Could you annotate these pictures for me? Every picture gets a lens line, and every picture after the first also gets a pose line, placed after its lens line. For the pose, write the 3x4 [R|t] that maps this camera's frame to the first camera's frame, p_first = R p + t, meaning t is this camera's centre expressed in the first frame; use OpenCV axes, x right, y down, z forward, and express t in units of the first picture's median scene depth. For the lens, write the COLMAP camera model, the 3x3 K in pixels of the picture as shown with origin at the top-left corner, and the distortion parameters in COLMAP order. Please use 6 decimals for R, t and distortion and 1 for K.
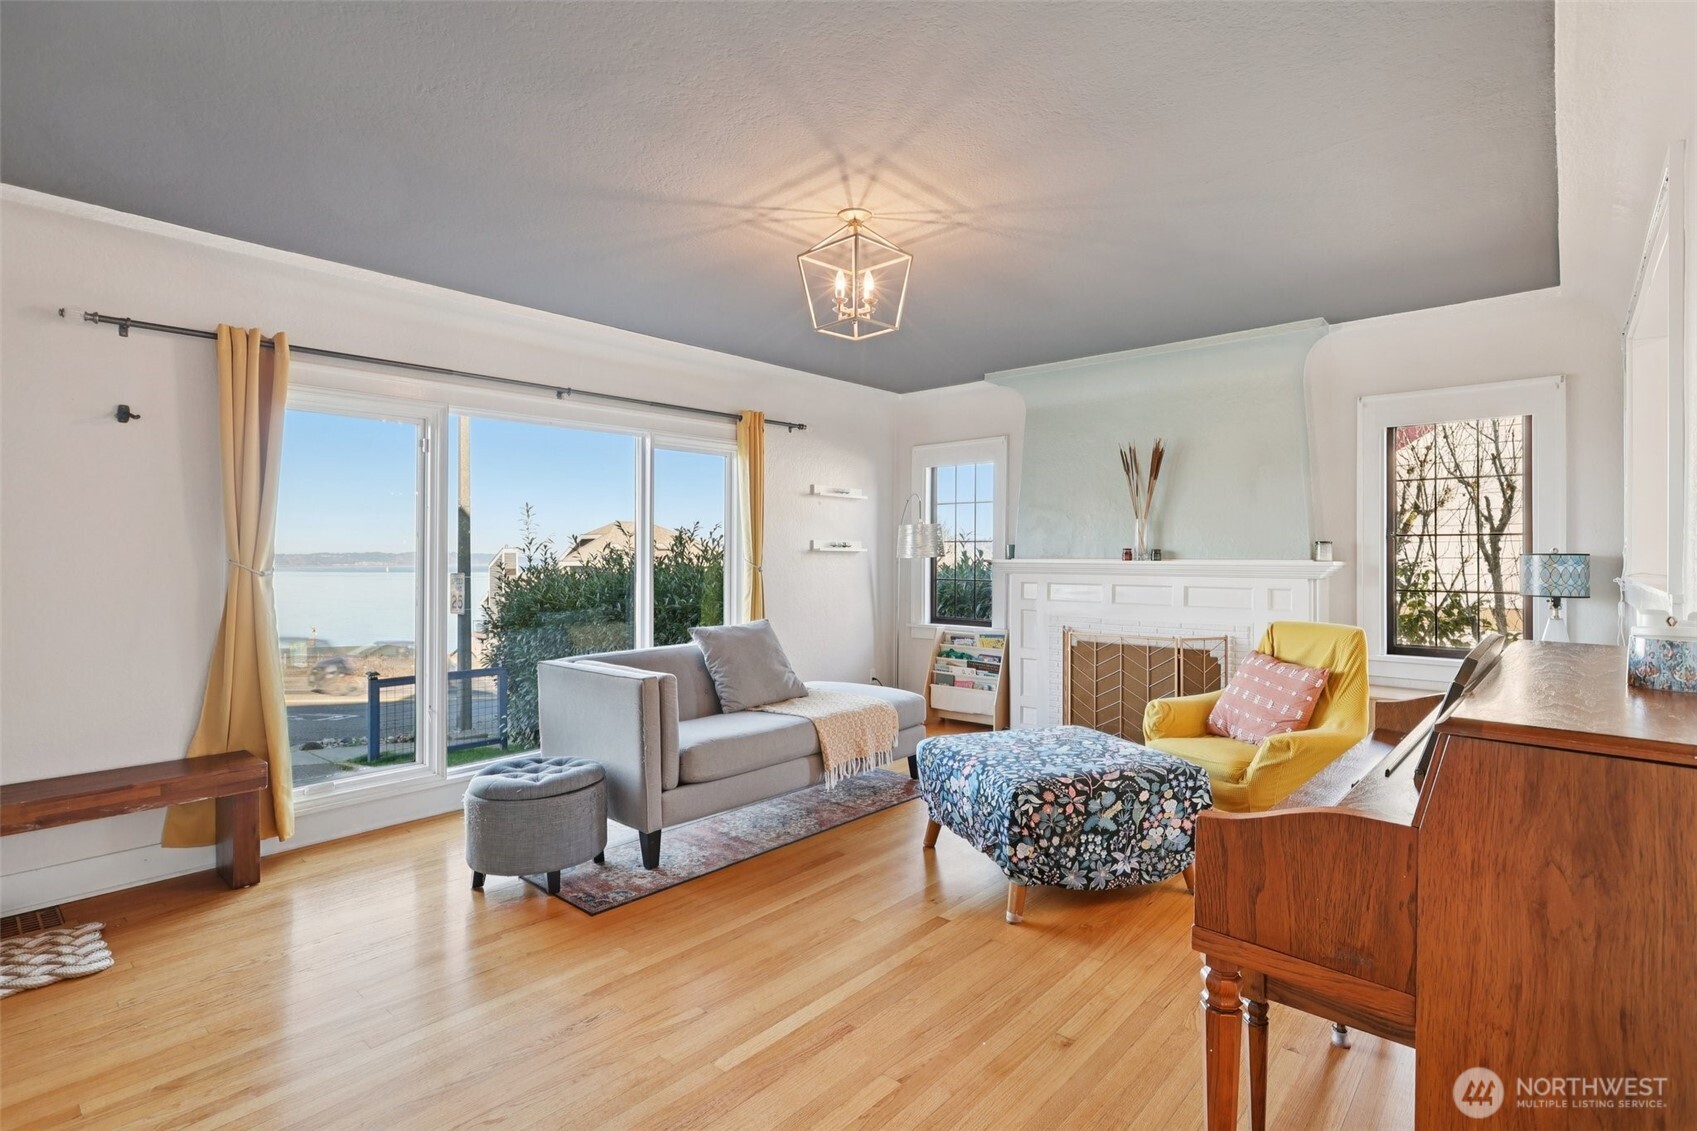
lens RADIAL K [[807.1, 0, 848.8], [0, 807.1, 557.4], [0, 0, 1]] dist [0.001340, -0.000359]
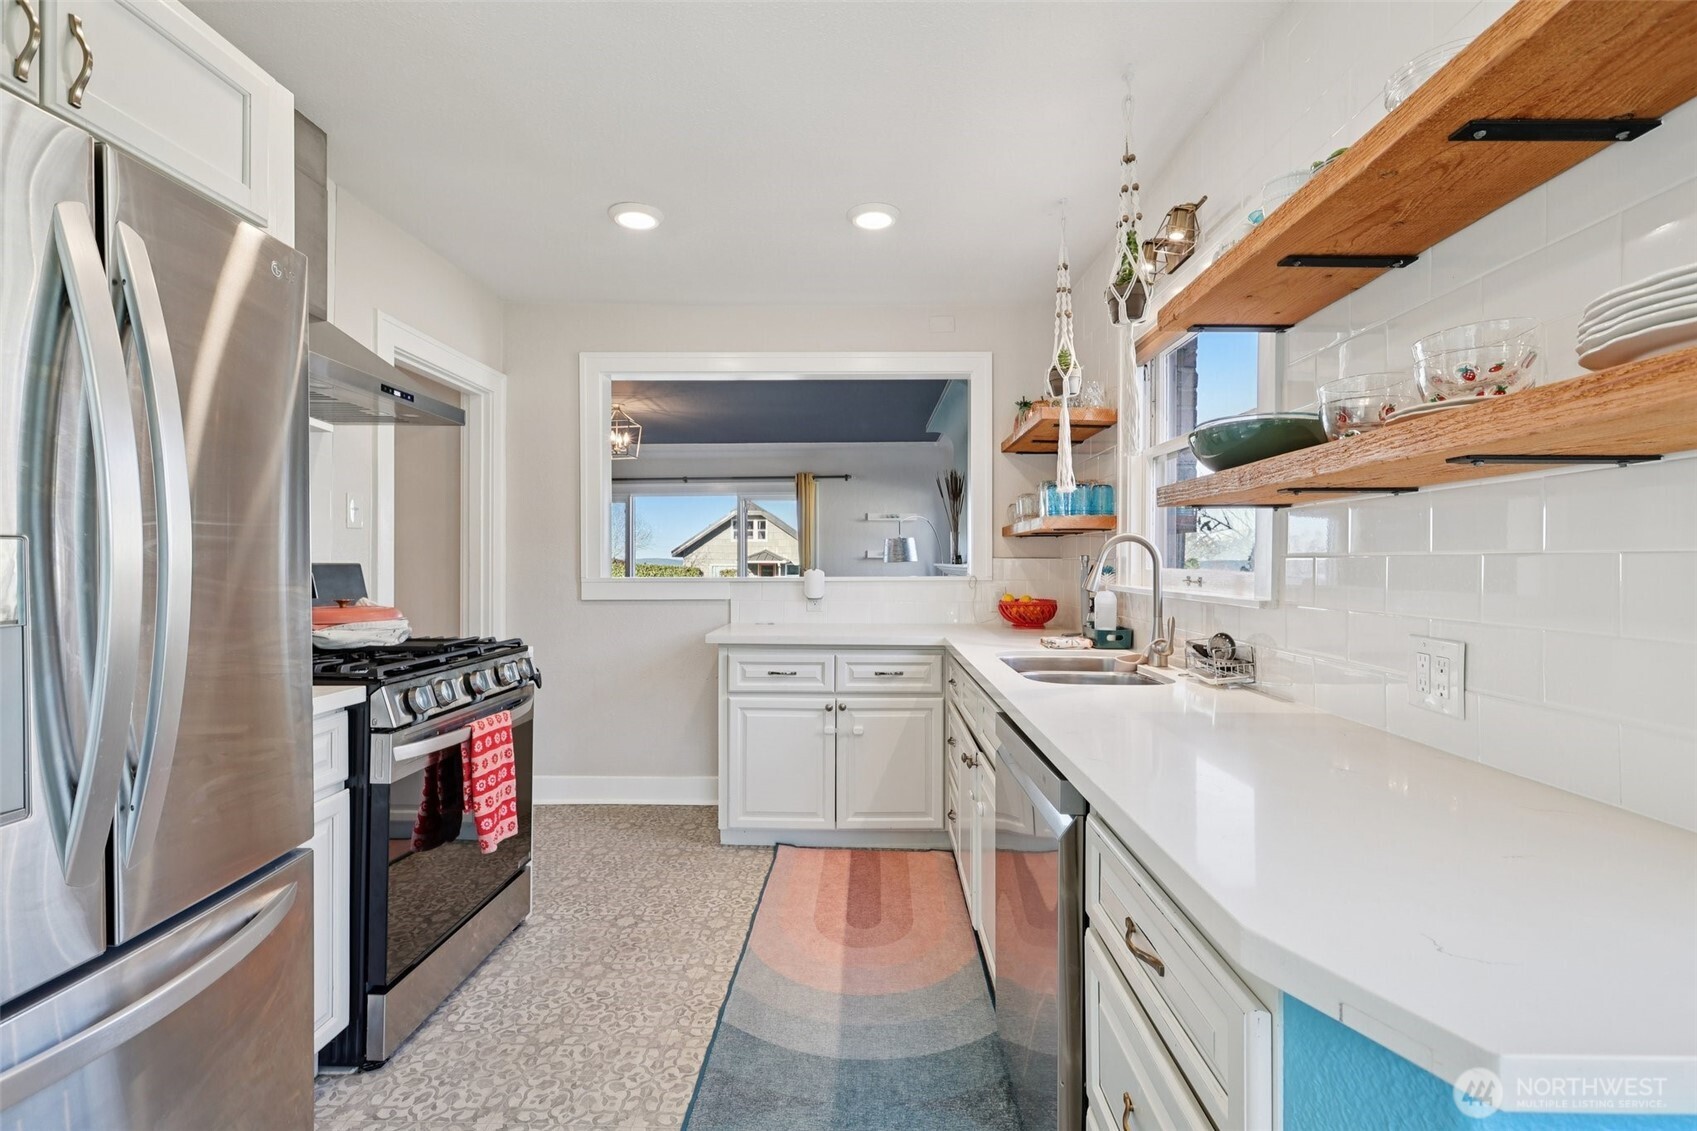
lens RADIAL K [[756.0, 0, 849.7], [0, 756.0, 566.0], [0, 0, 1]] dist [0.000737, -0.000555]
pose [[0.643844, 0.004914, -0.765141, 1.356123], [-0.005078, 0.999985, 0.002149, 0.005341], [0.765140, 0.002502, 0.643859, 0.097299]]
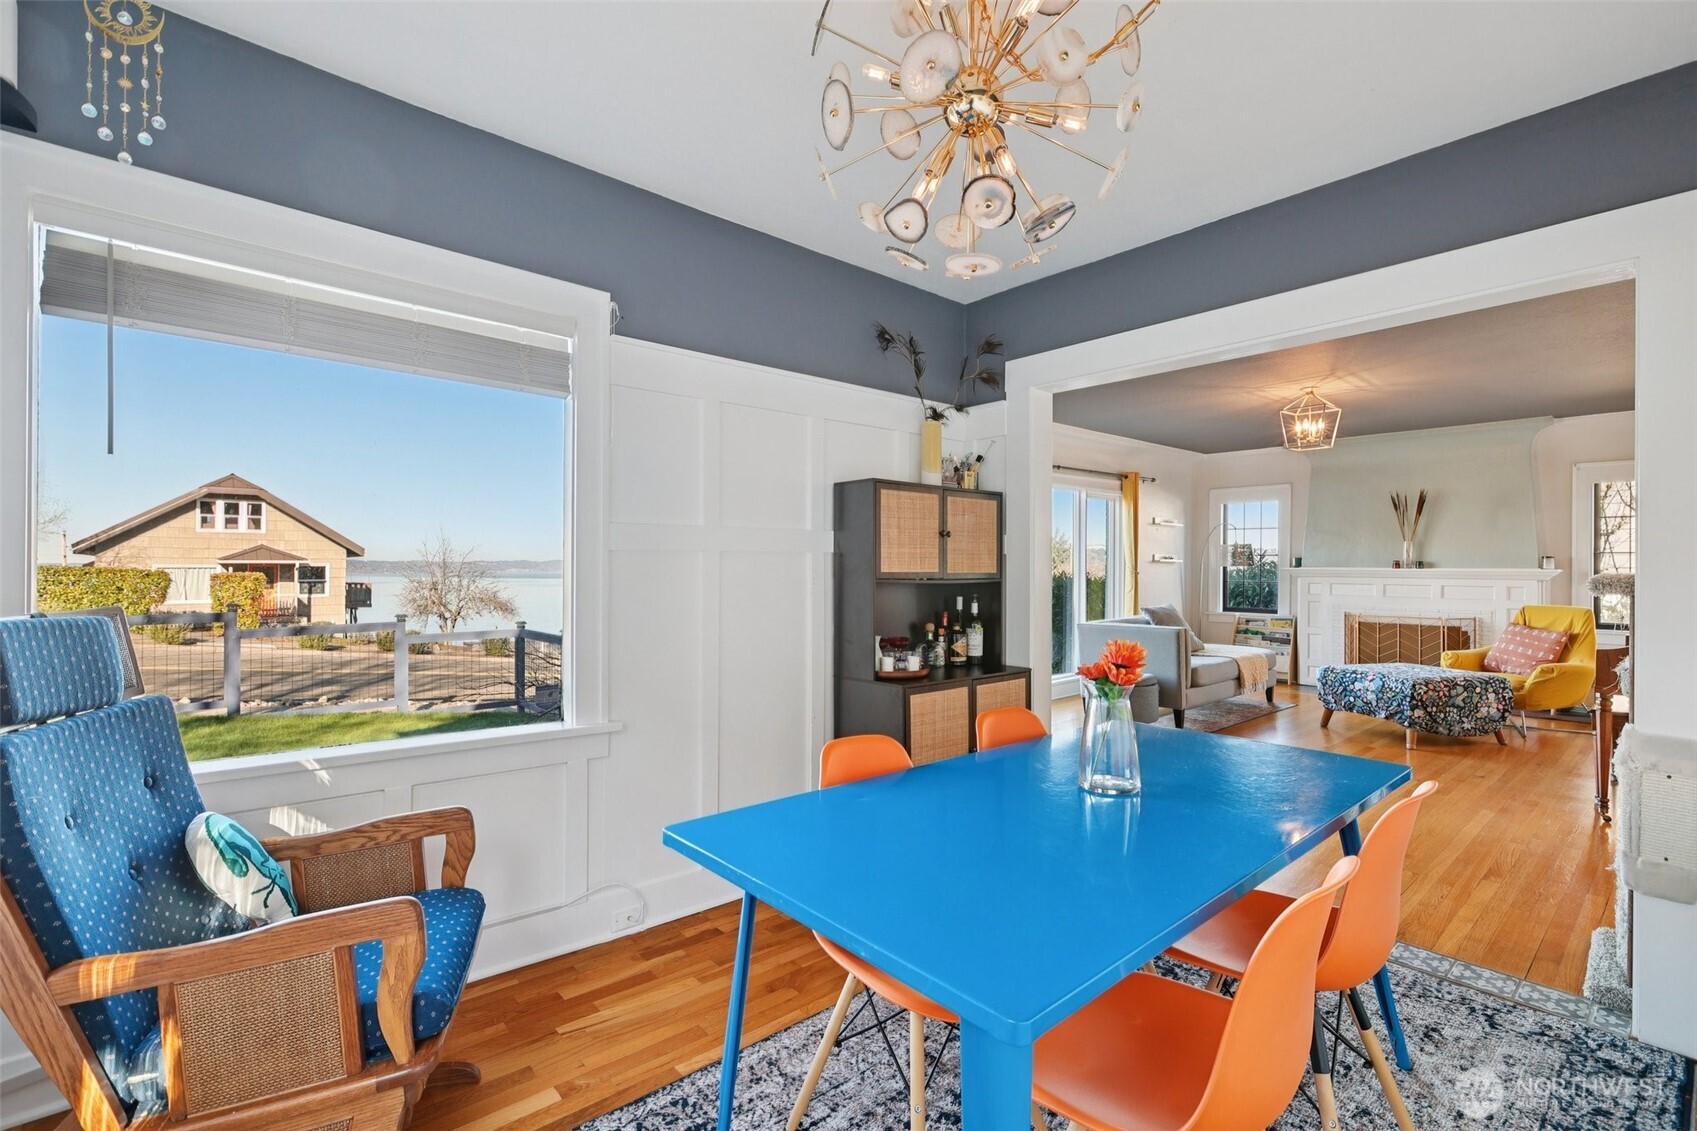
lens RADIAL K [[756.0, 0, 851.0], [0, 756.0, 569.8], [0, 0, 1]] dist [0.000737, -0.000555]
pose [[0.992292, 0.003668, -0.123869, -0.546823], [-0.003157, 0.999986, 0.004321, 0.003839], [0.123883, -0.003896, 0.992289, -0.593866]]
